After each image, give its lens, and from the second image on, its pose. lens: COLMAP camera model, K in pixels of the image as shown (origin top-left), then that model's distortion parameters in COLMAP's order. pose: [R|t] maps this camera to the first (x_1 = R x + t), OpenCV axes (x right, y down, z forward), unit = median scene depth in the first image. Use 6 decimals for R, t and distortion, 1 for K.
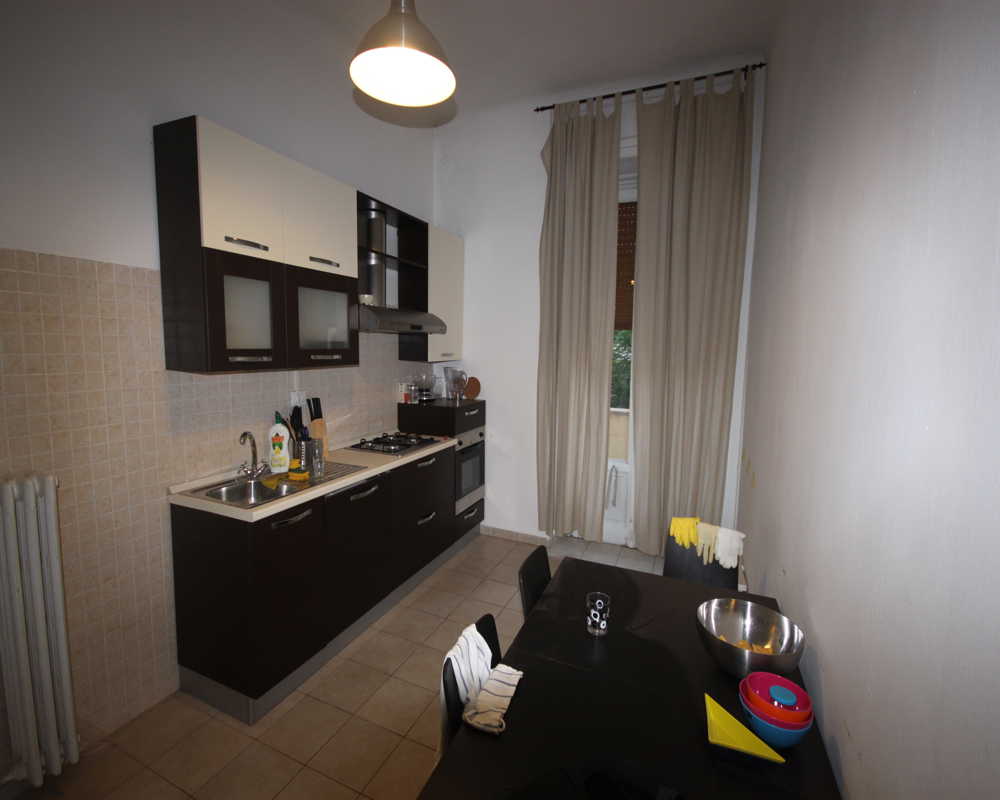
lens RADIAL K [[465.0, 0, 495.7], [0, 465.0, 396.6], [0, 0, 1]] dist [0.003625, 0.002149]
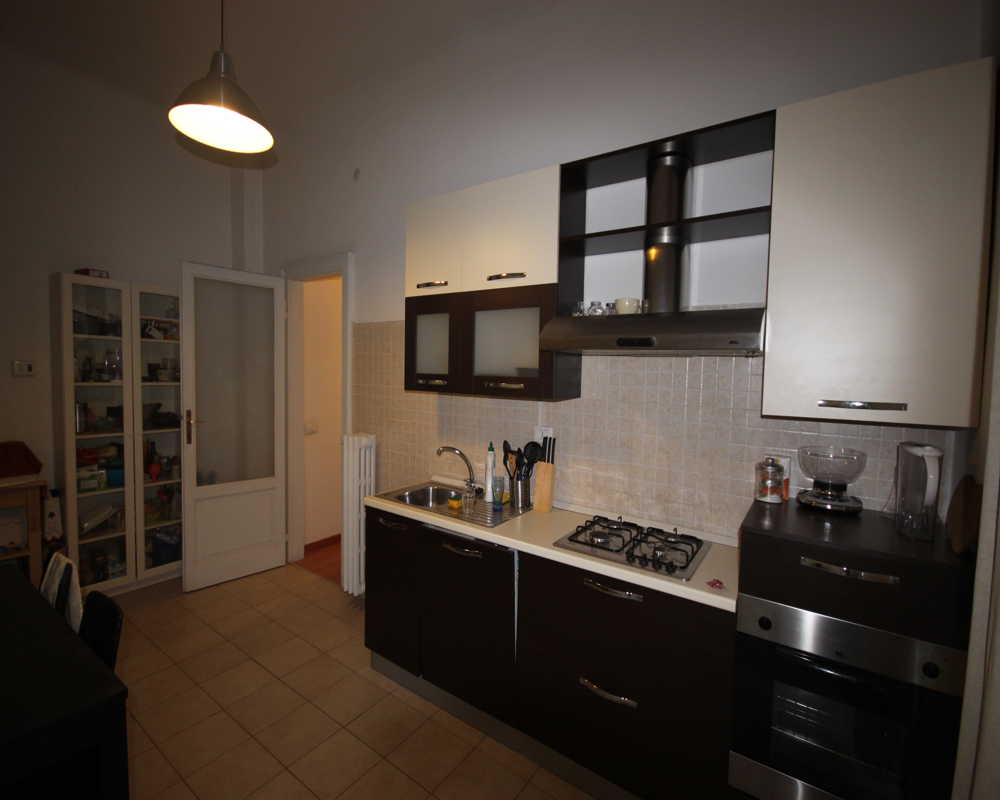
lens RADIAL K [[465.0, 0, 495.3], [0, 465.0, 395.8], [0, 0, 1]] dist [0.003625, 0.002149]
pose [[-0.201321, 0.041776, -0.978634, 0.488371], [-0.130228, 0.989079, 0.069012, -0.124164], [0.970830, 0.141339, -0.193682, 1.159597]]
